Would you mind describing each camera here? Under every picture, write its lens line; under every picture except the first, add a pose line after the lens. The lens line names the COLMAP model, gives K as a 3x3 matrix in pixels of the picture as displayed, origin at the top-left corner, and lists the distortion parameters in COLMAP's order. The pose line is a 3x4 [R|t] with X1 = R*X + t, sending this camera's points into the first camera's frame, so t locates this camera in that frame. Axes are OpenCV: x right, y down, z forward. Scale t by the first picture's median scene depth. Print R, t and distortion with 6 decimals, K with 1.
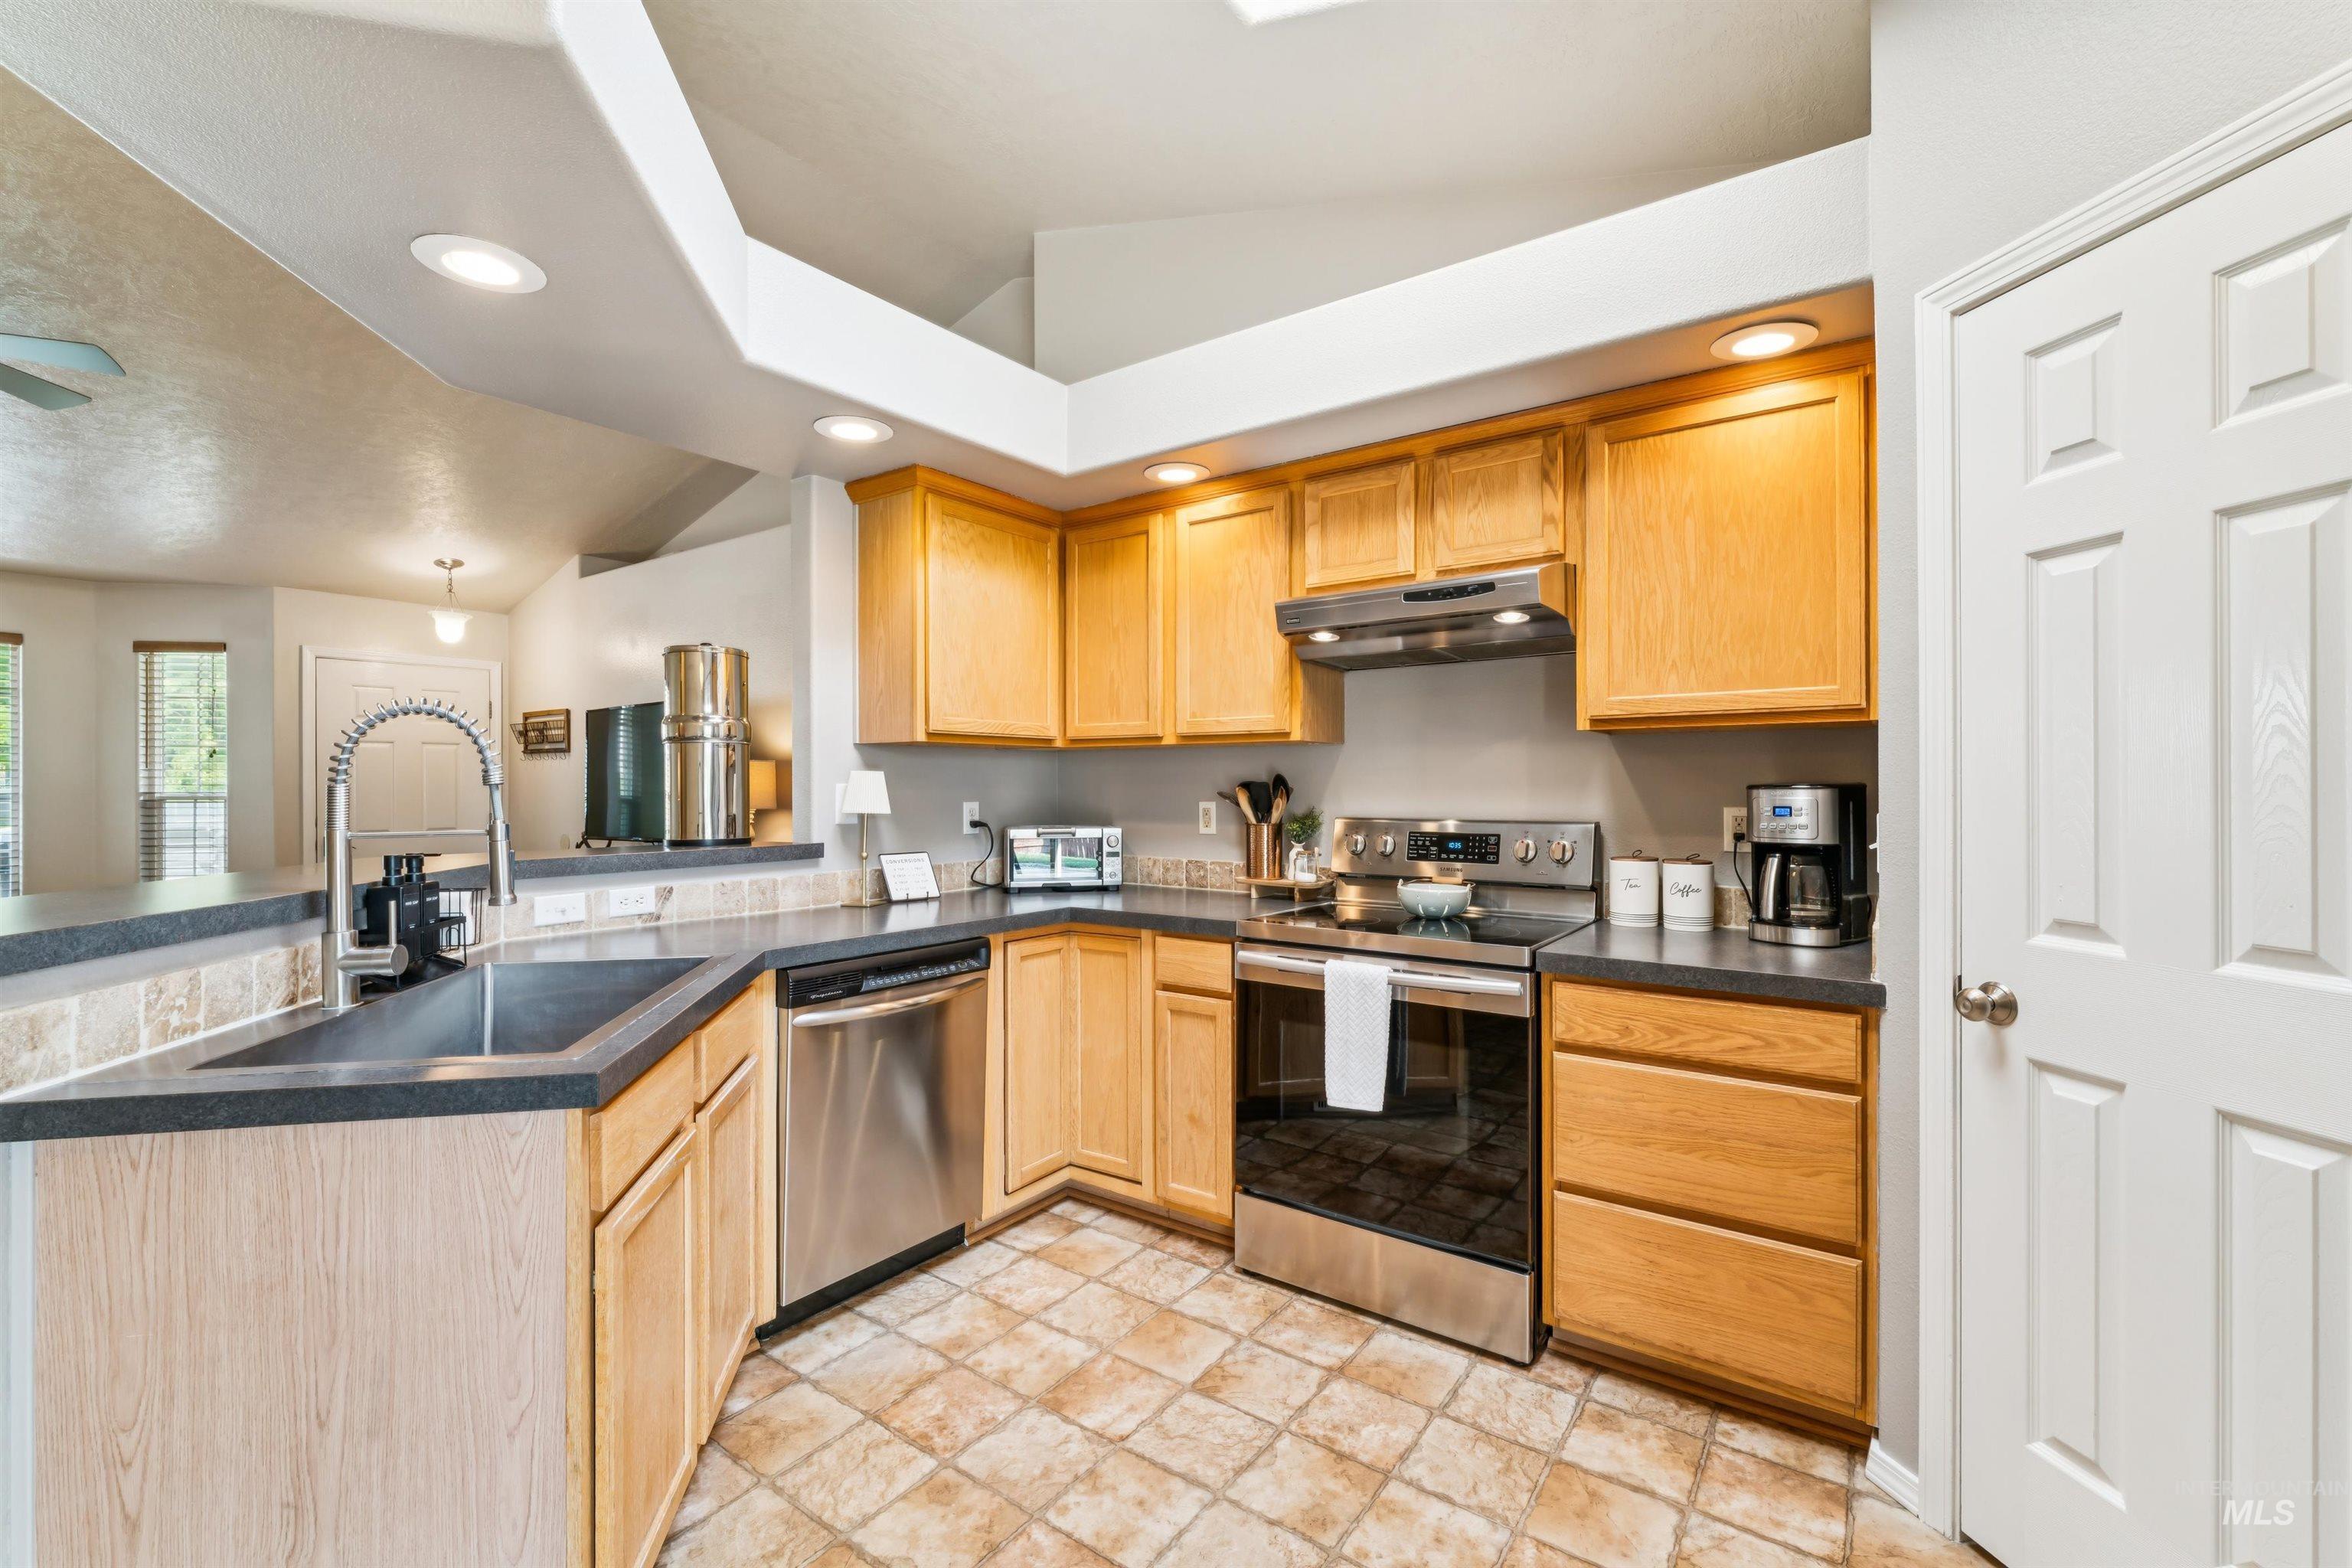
lens RADIAL K [[1014.4, 0, 1171.6], [0, 1014.4, 781.3], [0, 0, 1]] dist [-0.006793, -0.000311]
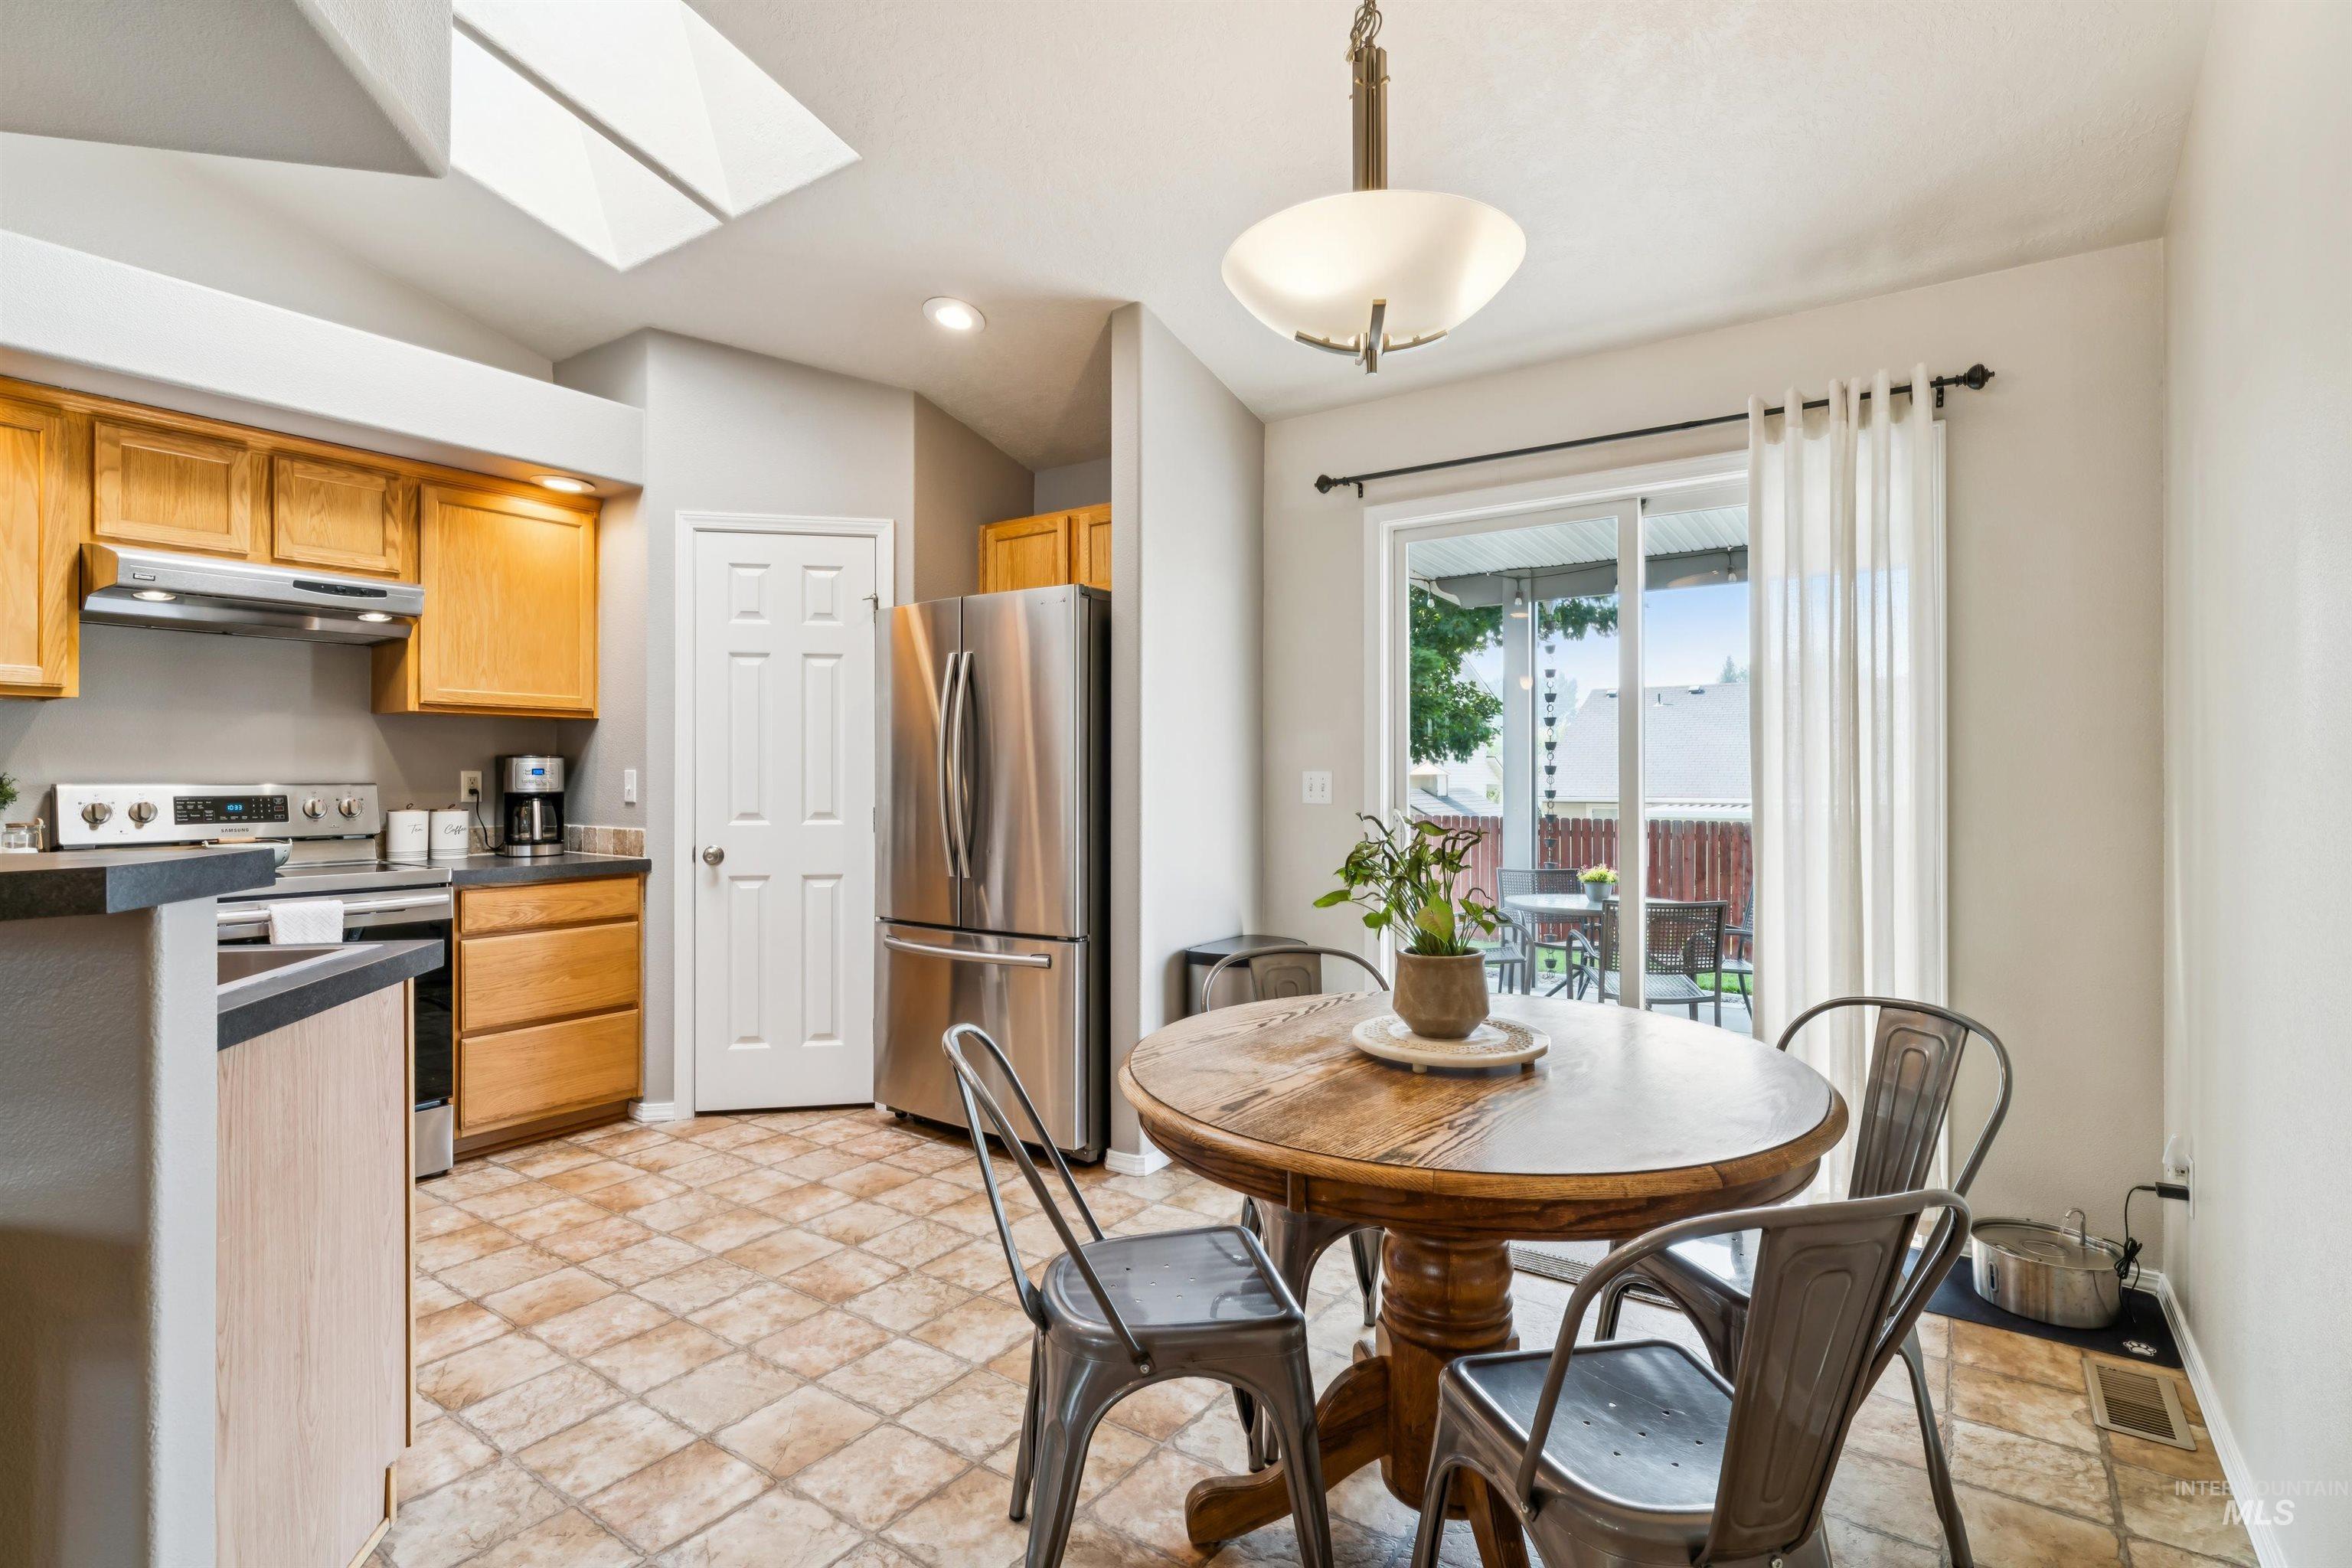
lens RADIAL K [[1116.8, 0, 1184.4], [0, 1116.8, 773.4], [0, 0, 1]] dist [-0.002135, 0.000476]
pose [[-0.027062, 0.004596, 0.999623, -0.967392], [-0.004405, 0.999979, -0.004717, 0.030180], [-0.999624, -0.004531, -0.027041, 0.031218]]
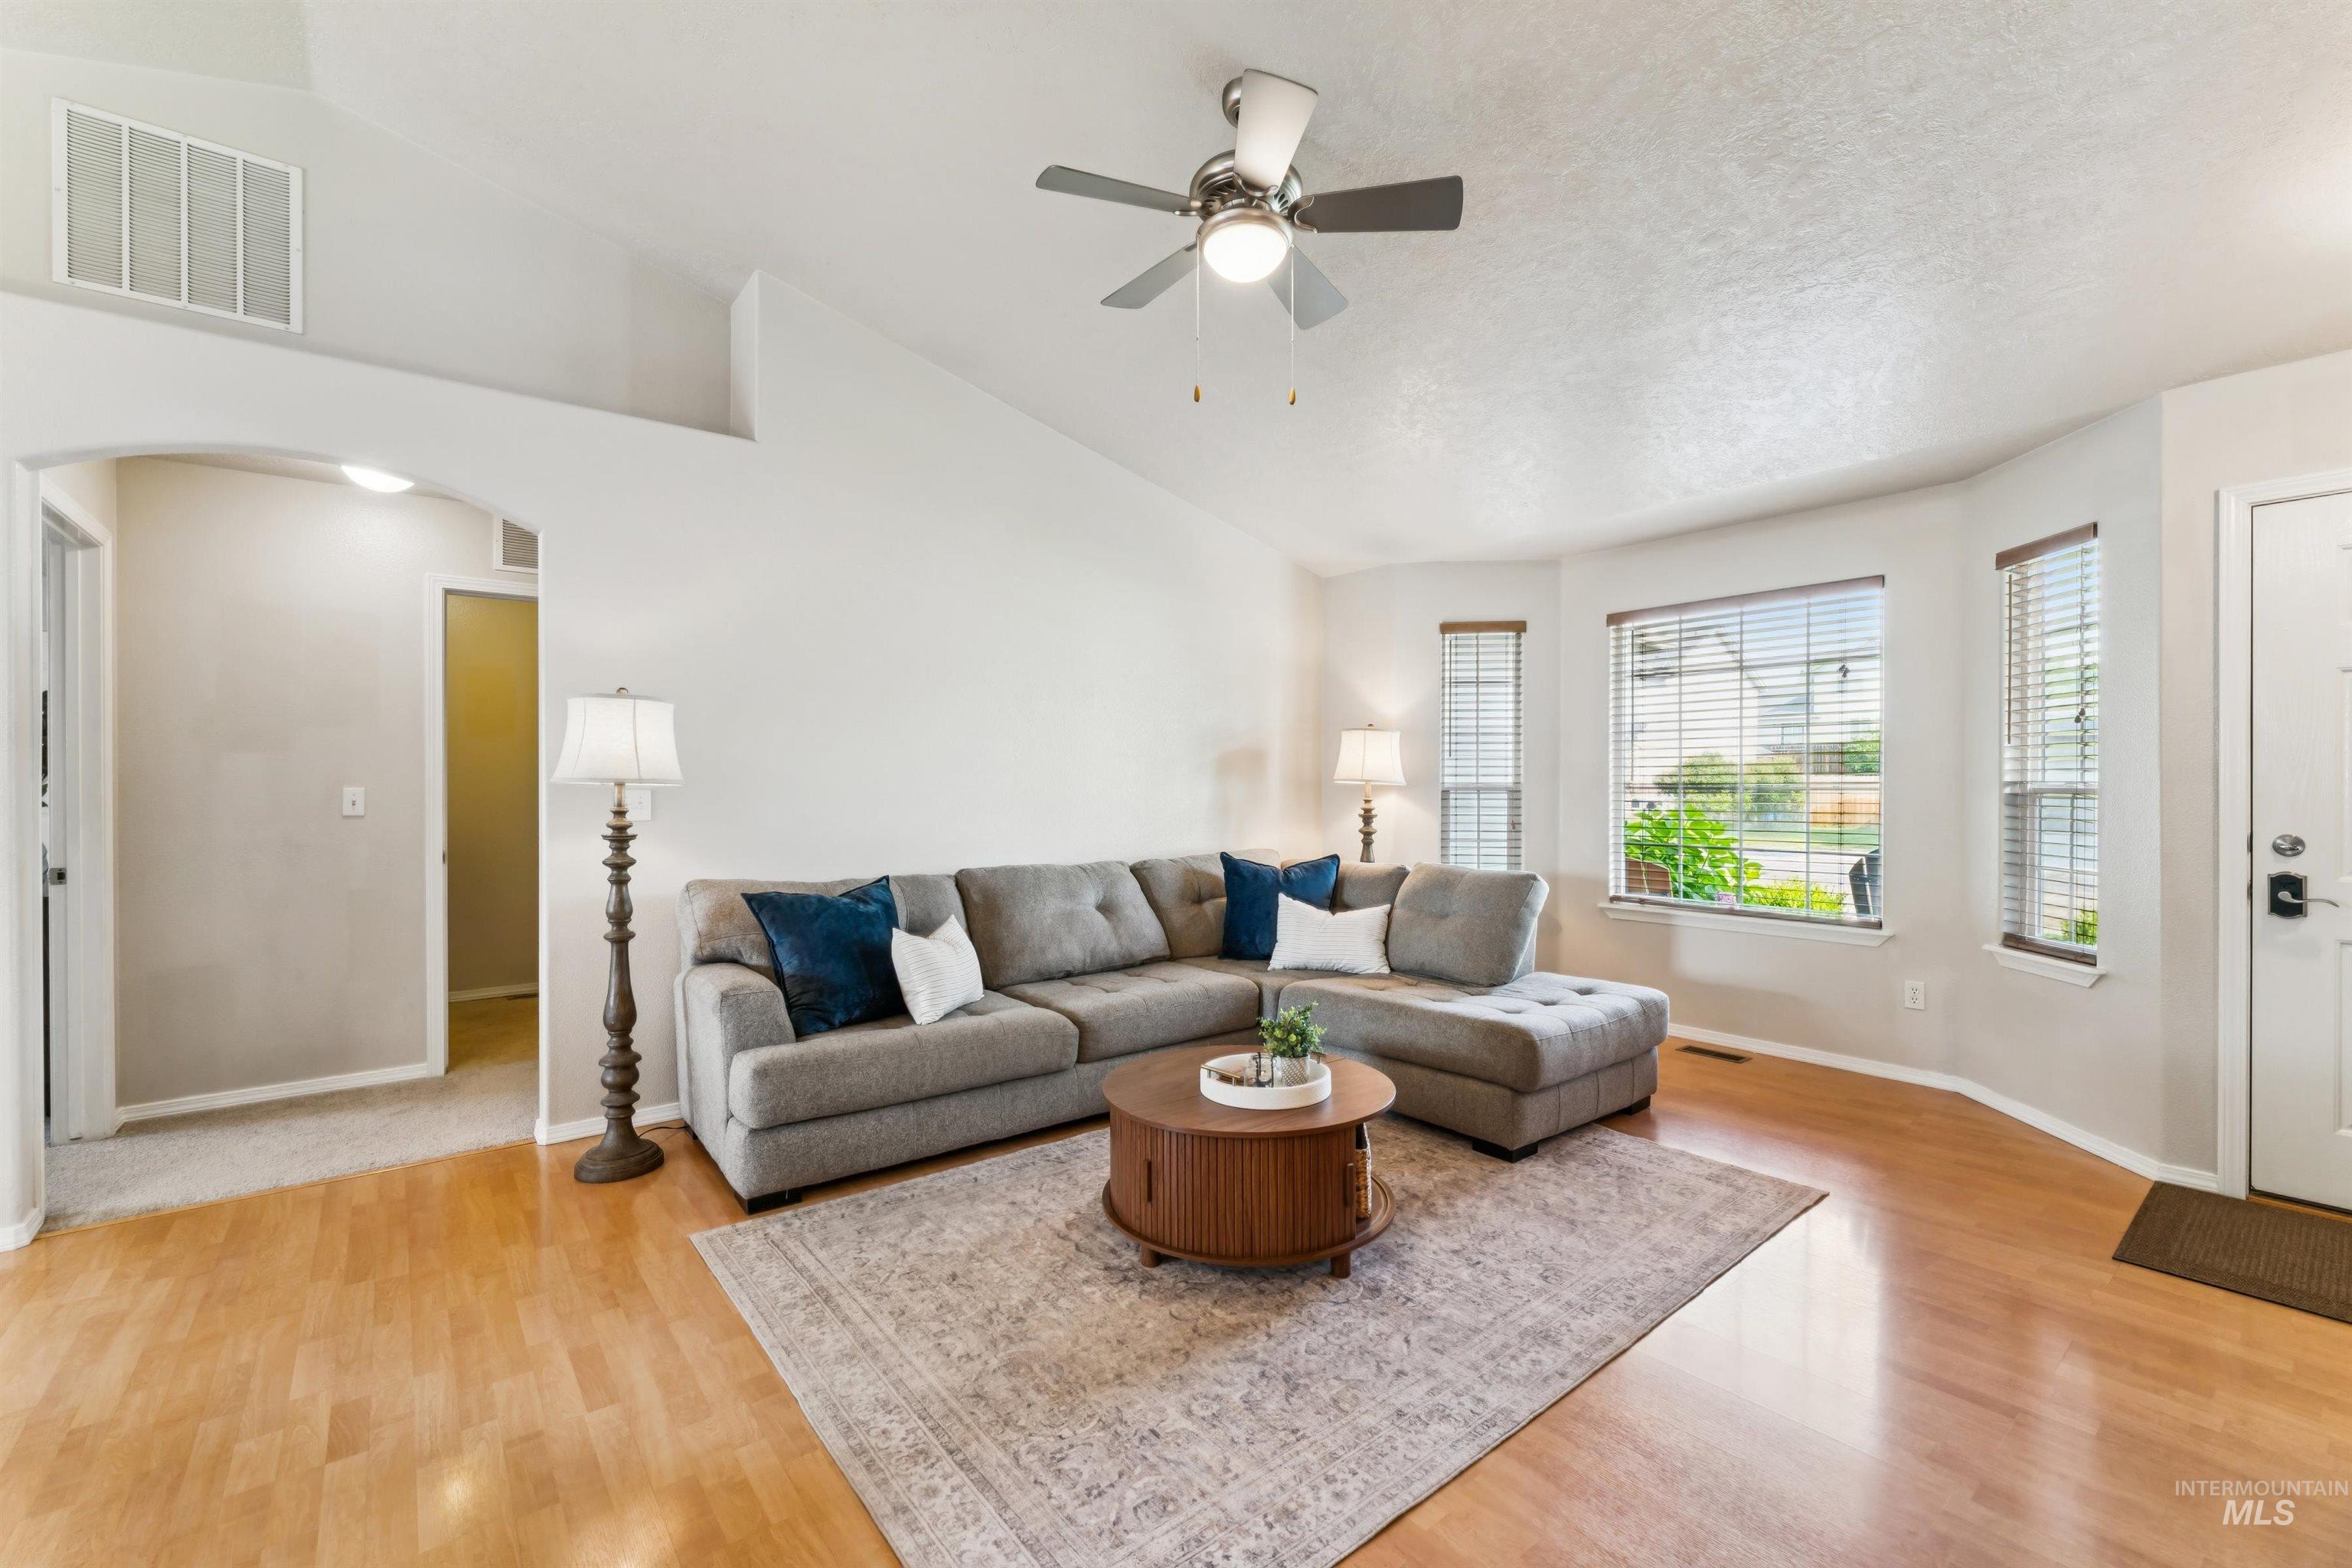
lens RADIAL K [[1014.4, 0, 1195.2], [0, 1014.4, 768.8], [0, 0, 1]] dist [-0.006793, -0.000311]
pose [[-0.270474, -0.012021, -0.962652, -0.535678], [0.004550, 0.999895, -0.013765, 0.018923], [0.962717, -0.008103, -0.270391, 1.396894]]
